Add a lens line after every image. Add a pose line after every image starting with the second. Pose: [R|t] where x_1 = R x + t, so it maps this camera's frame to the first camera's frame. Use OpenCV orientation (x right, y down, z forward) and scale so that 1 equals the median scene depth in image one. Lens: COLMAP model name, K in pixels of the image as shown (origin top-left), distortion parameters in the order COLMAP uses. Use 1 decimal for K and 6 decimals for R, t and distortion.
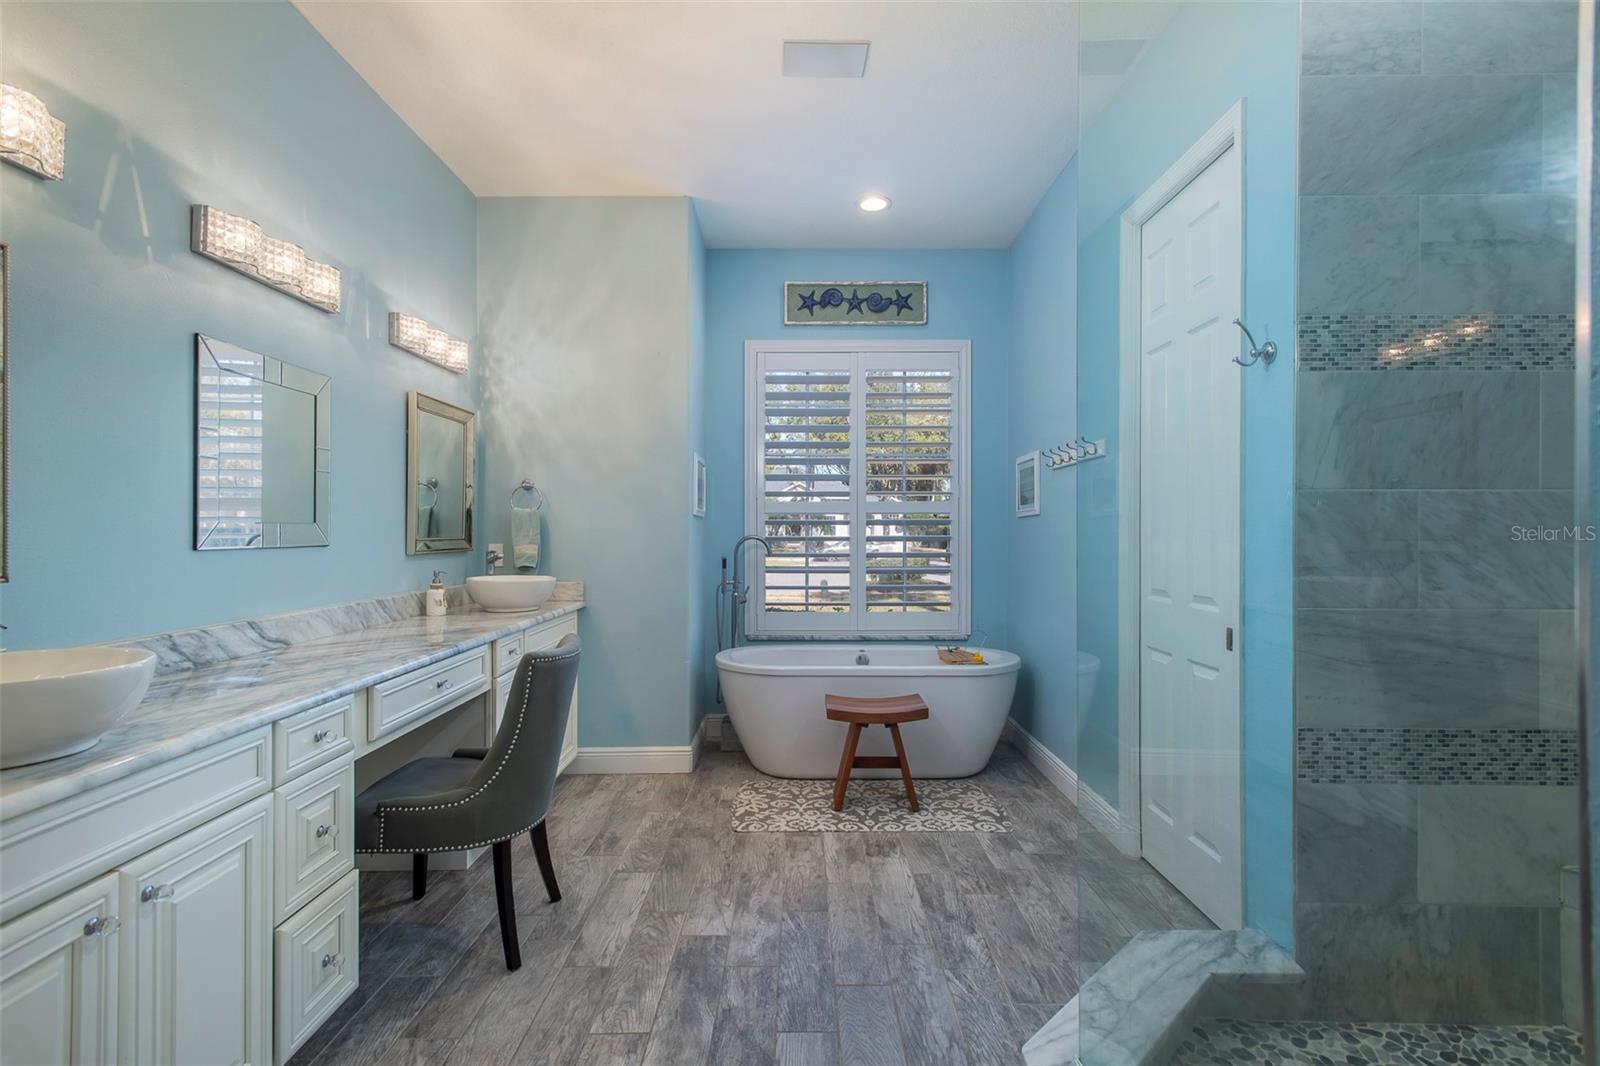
lens RADIAL K [[757.1, 0, 791.2], [0, 757.1, 532.3], [0, 0, 1]] dist [0.004334, -0.000292]
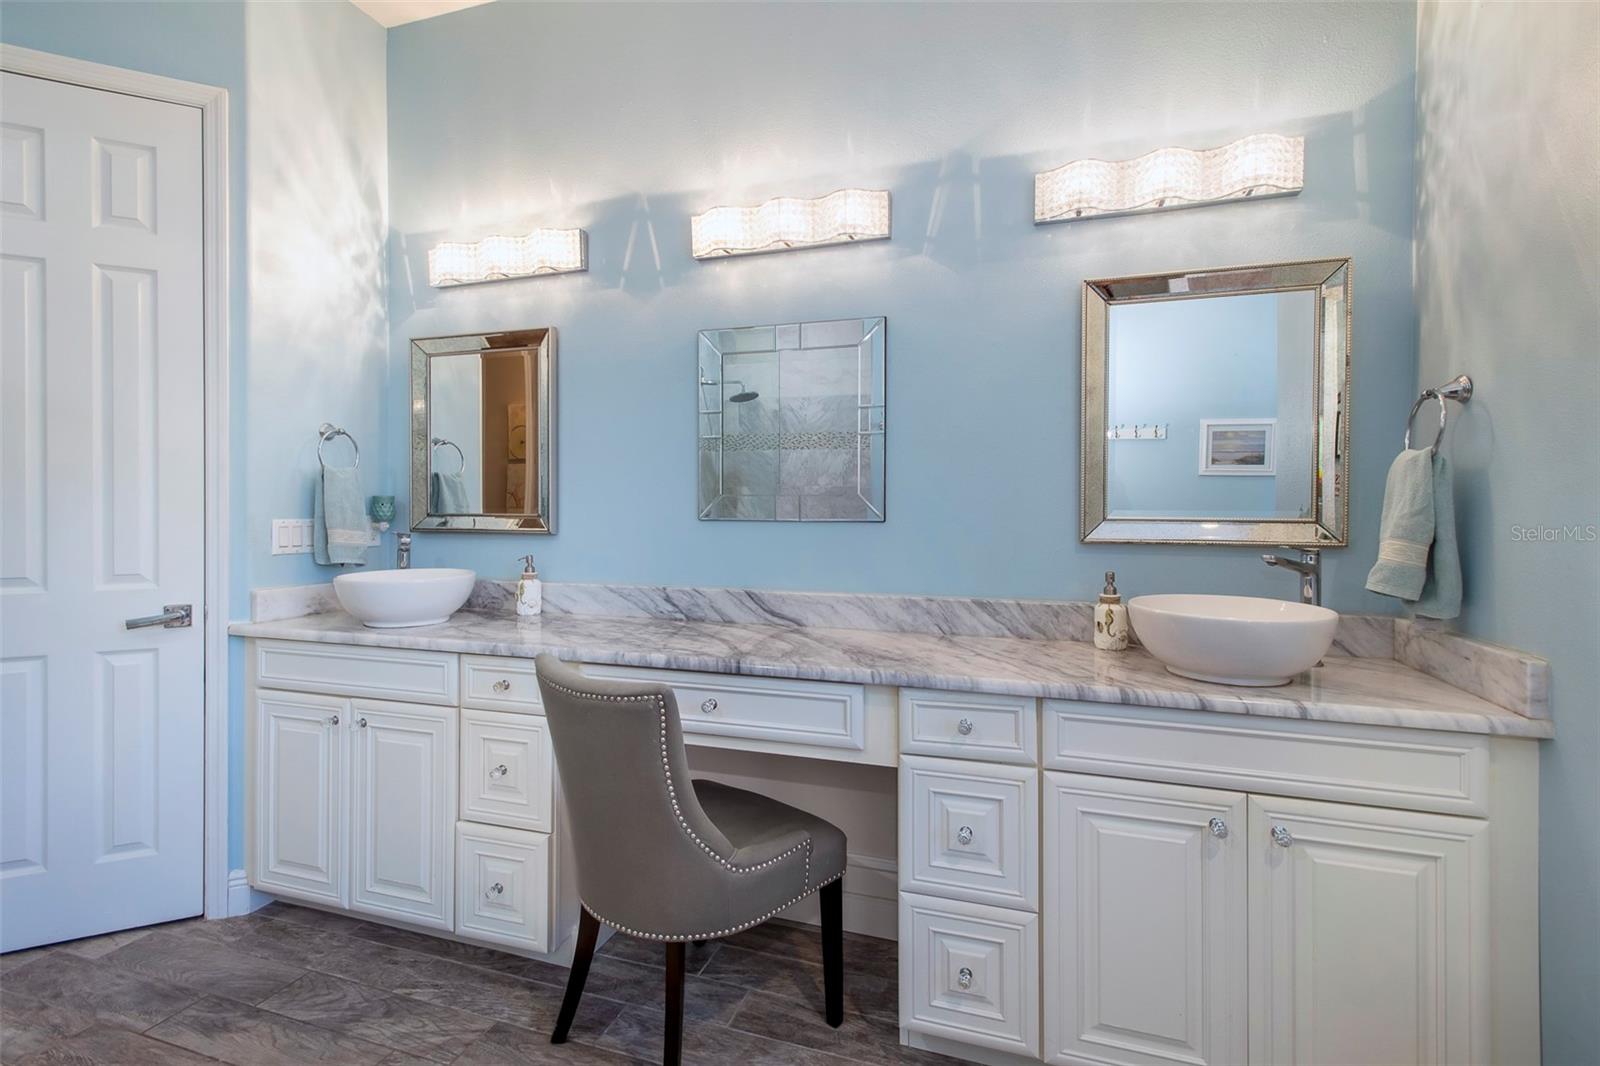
lens RADIAL K [[757.1, 0, 791.2], [0, 757.1, 532.3], [0, 0, 1]] dist [0.004334, -0.000292]
pose [[-0.313530, 0.035003, -0.948933, 0.251809], [-0.004909, 0.999247, 0.038480, -0.003787], [0.949566, 0.016723, -0.313123, 1.394551]]
